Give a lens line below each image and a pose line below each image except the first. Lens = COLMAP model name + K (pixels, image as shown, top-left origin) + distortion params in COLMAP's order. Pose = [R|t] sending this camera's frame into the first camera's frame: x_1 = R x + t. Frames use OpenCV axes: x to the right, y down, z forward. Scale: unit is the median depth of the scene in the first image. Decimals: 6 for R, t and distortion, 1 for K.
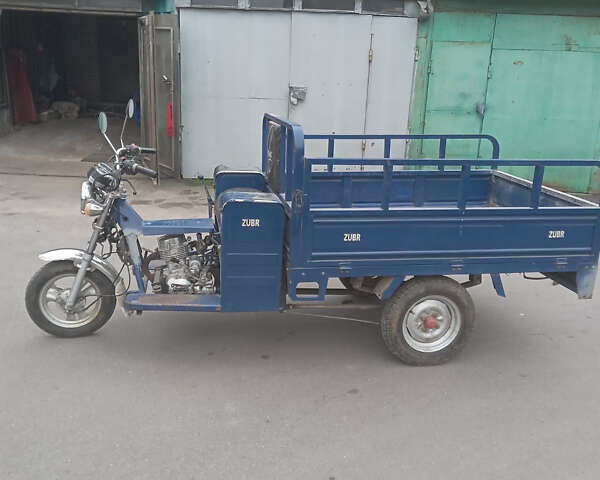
lens RADIAL K [[603.9, 0, 298.8], [0, 603.9, 239.0], [0, 0, 1]] dist [-0.004990, 0.000000]
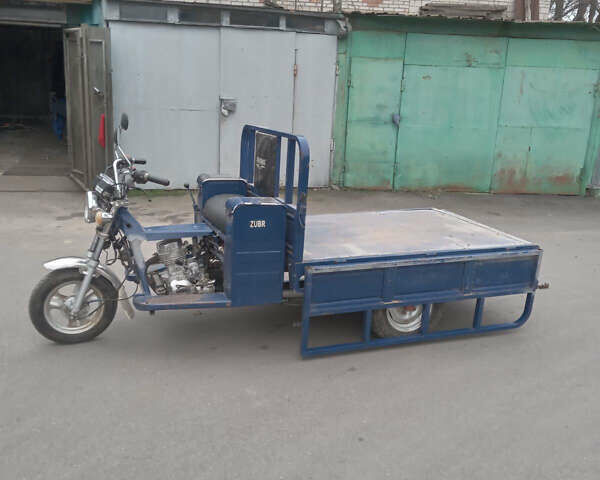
lens RADIAL K [[603.9, 0, 298.9], [0, 603.9, 240.4], [0, 0, 1]] dist [-0.004990, 0.000000]
pose [[0.982014, -0.042458, 0.183974, -0.100650], [0.044970, 0.998943, -0.009500, 0.008180], [-0.183376, 0.017603, 0.982885, -0.048457]]
